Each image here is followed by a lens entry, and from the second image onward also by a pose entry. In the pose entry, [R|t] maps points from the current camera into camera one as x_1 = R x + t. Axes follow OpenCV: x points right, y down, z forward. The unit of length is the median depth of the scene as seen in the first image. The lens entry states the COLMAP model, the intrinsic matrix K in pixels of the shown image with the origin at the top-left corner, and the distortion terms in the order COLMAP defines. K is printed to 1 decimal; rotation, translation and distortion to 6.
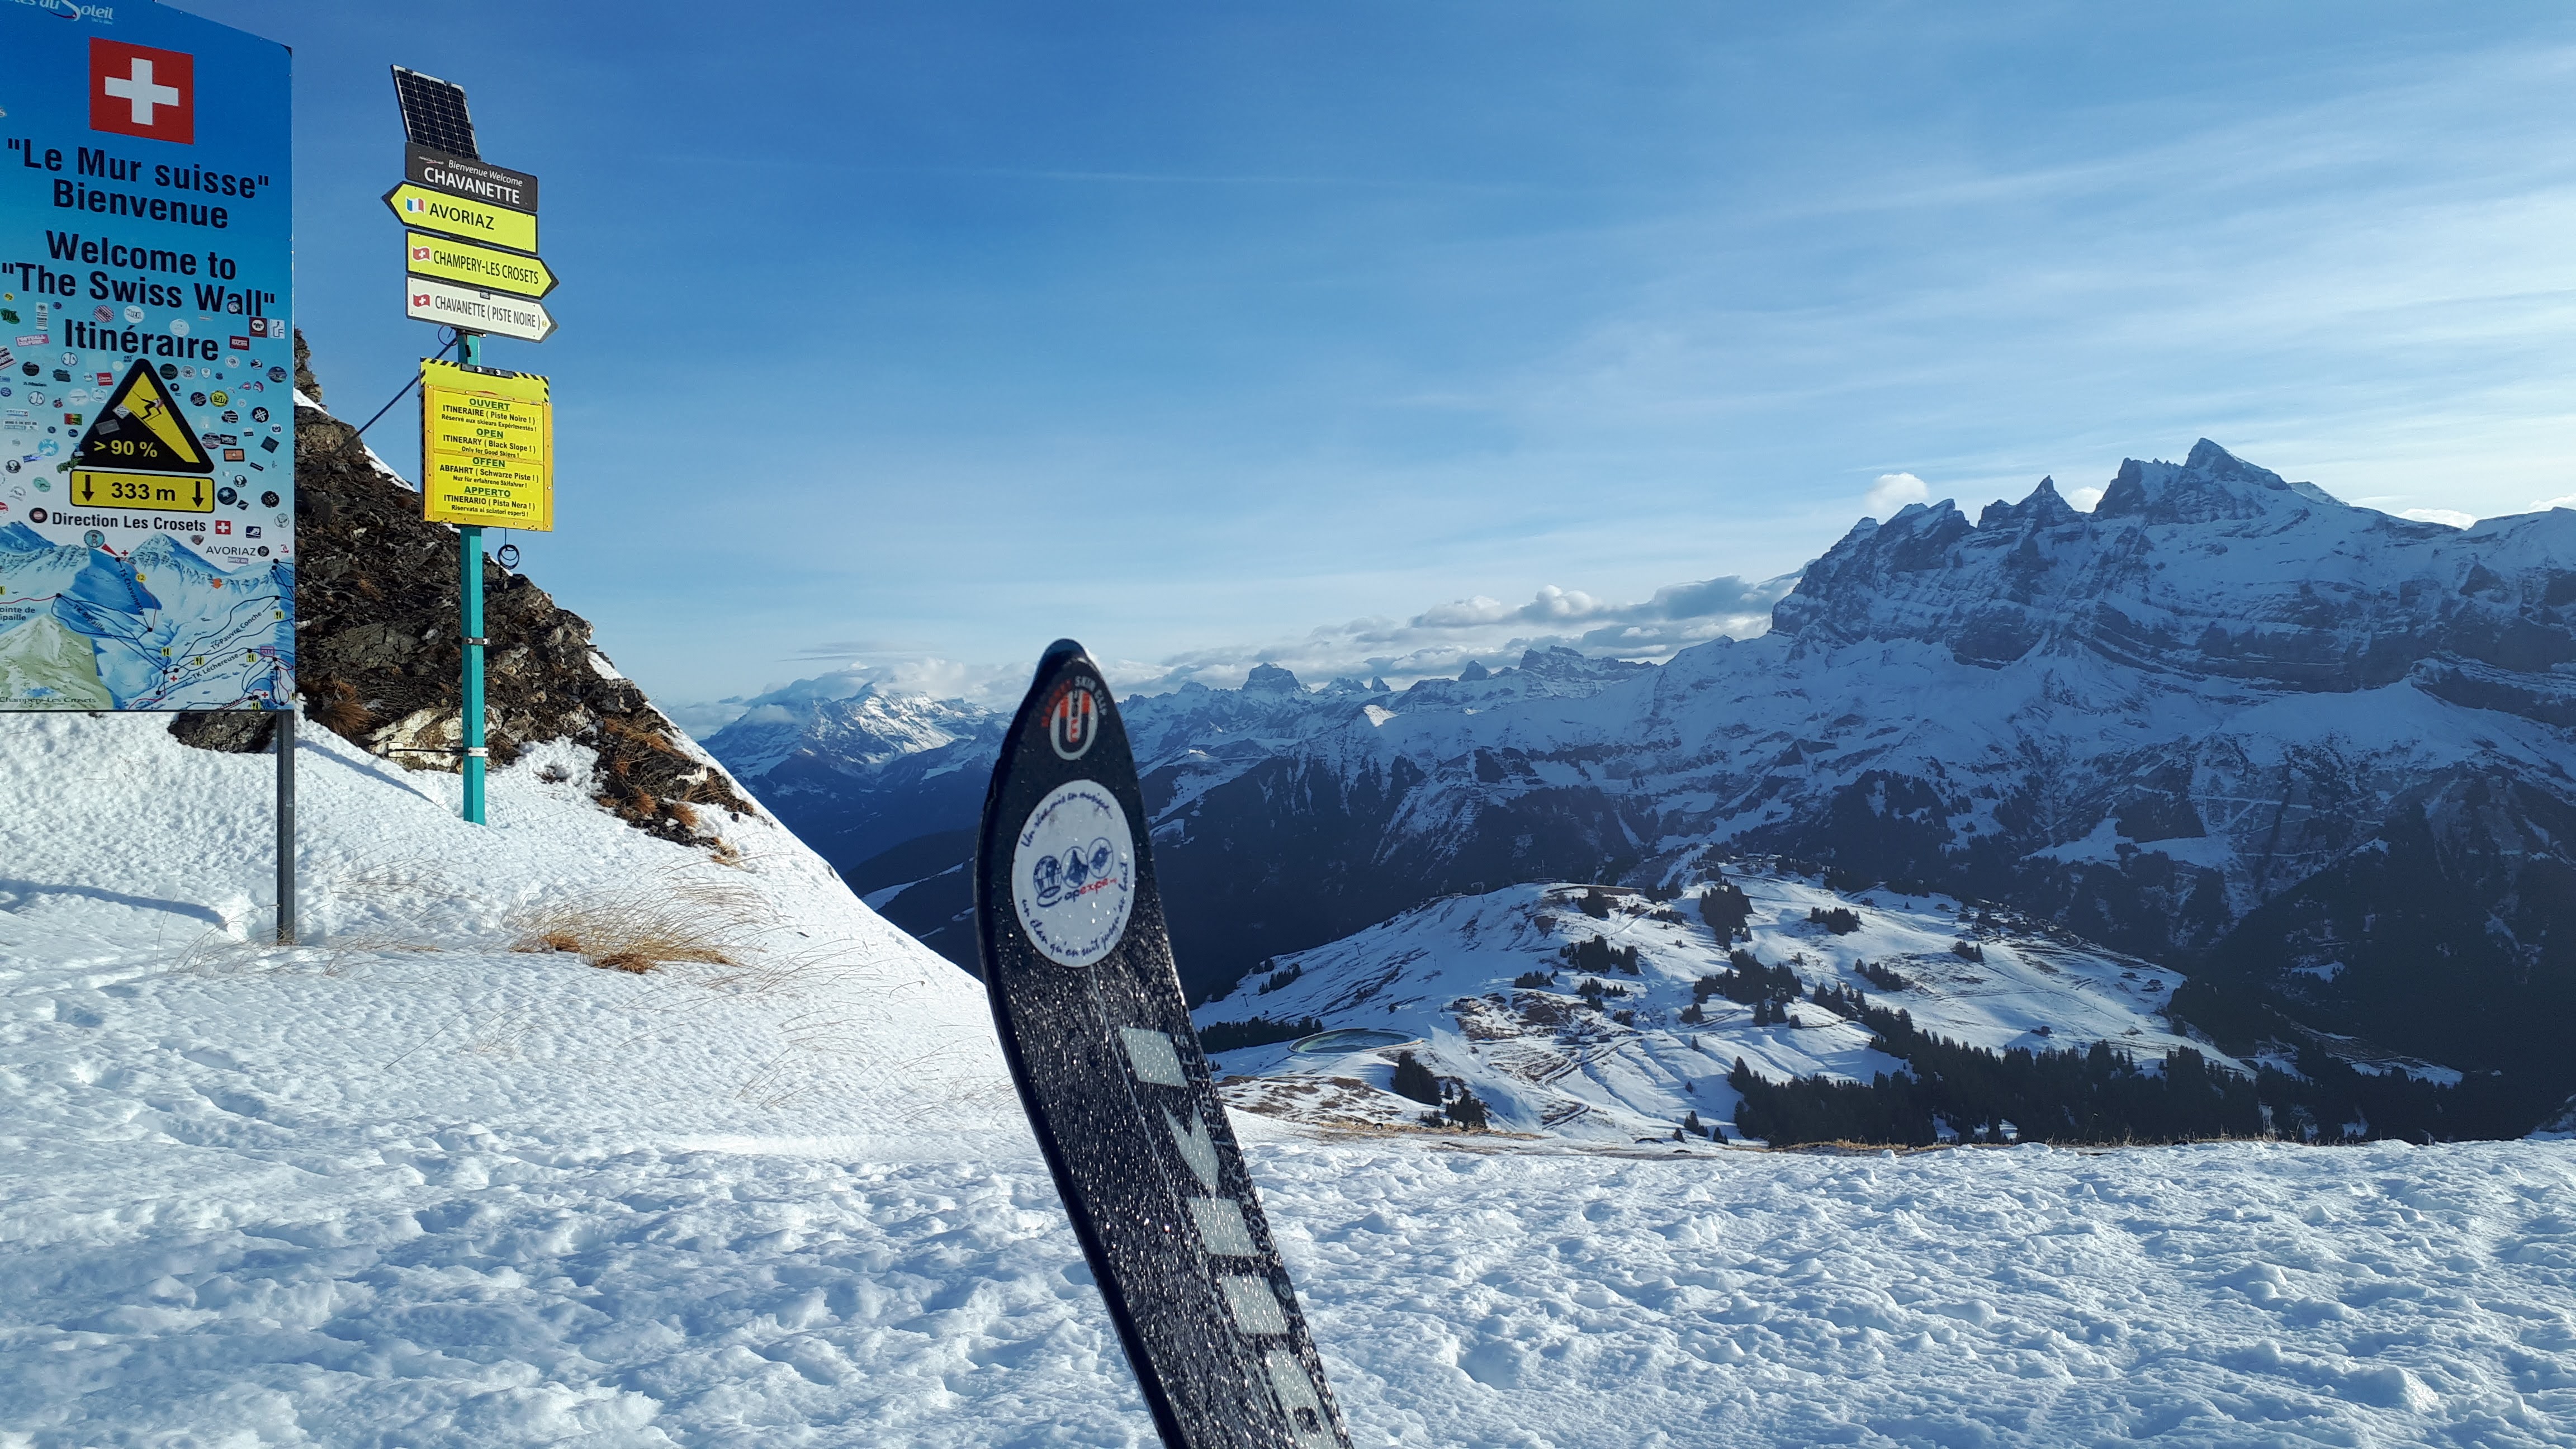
lens RADIAL K [[2033.0, 0, 1284.0], [0, 2033.0, 707.4], [0, 0, 1]] dist [0.031833, -0.033223]
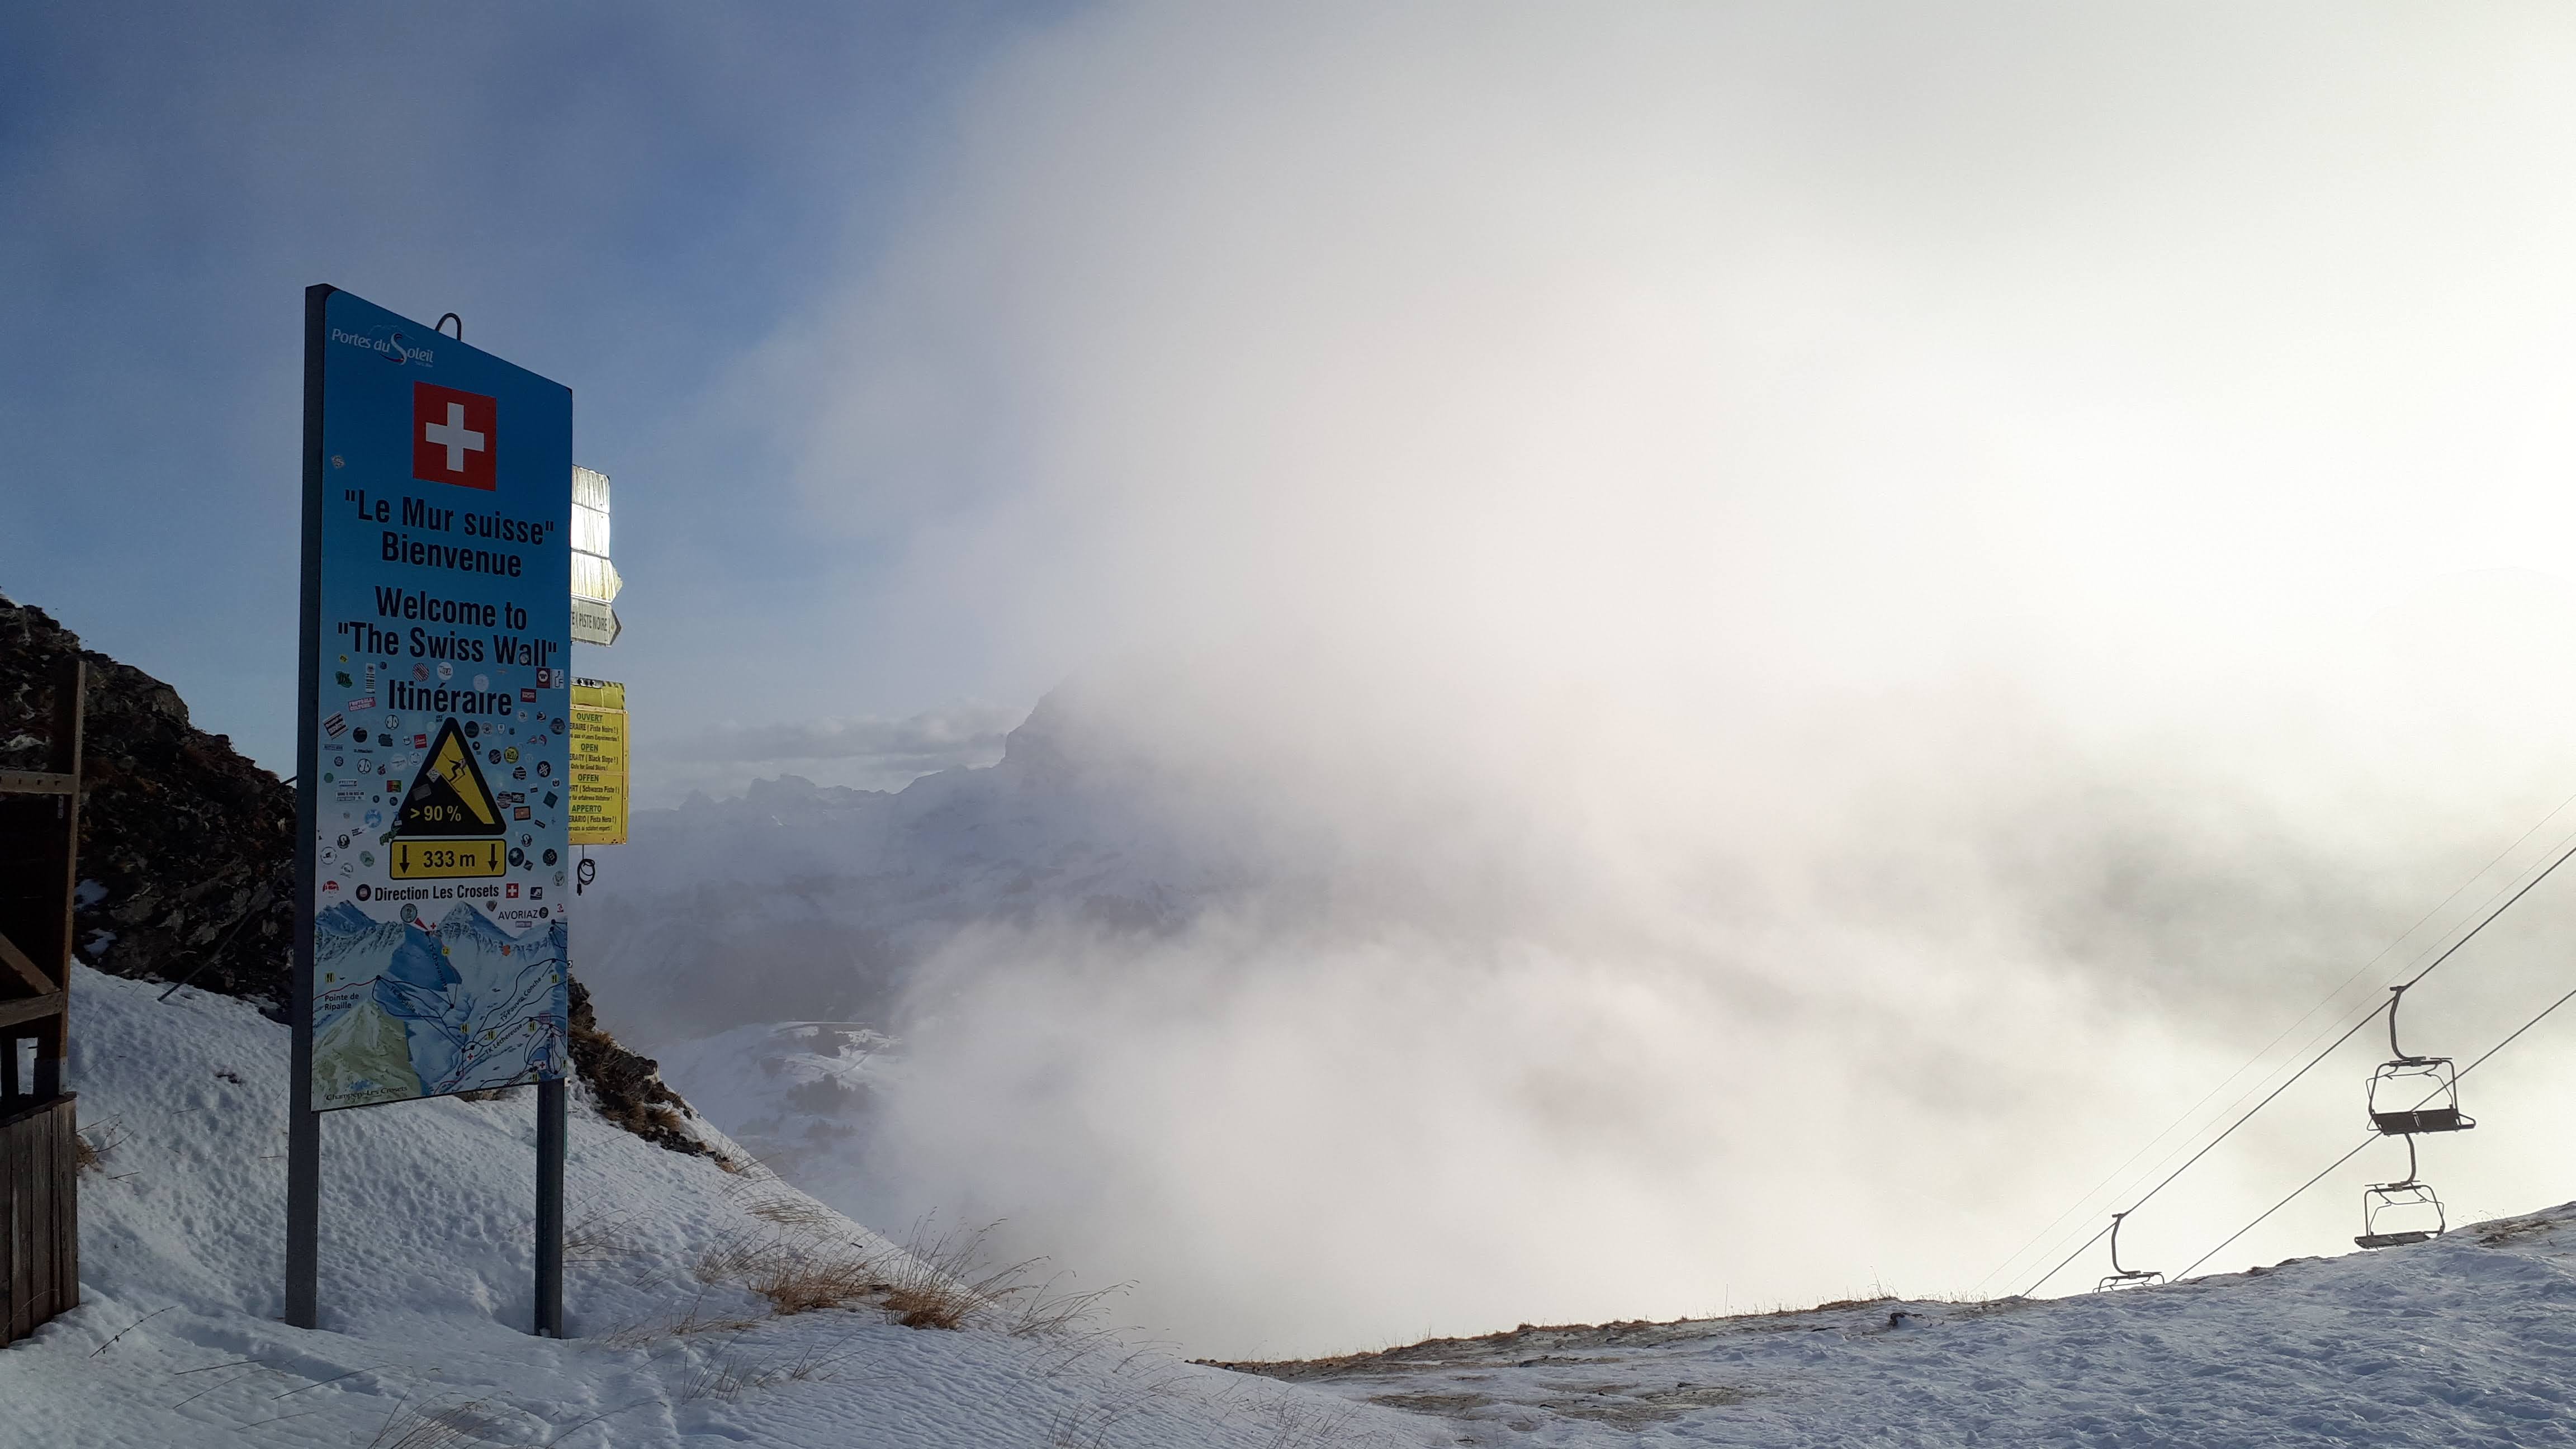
lens RADIAL K [[2033.0, 0, 1330.5], [0, 2033.0, 705.7], [0, 0, 1]] dist [0.031833, -0.033223]
pose [[0.920658, 0.018363, 0.389939, -0.549452], [0.006459, 0.998040, -0.062250, -0.114059], [-0.390317, 0.059830, 0.918734, -0.024013]]
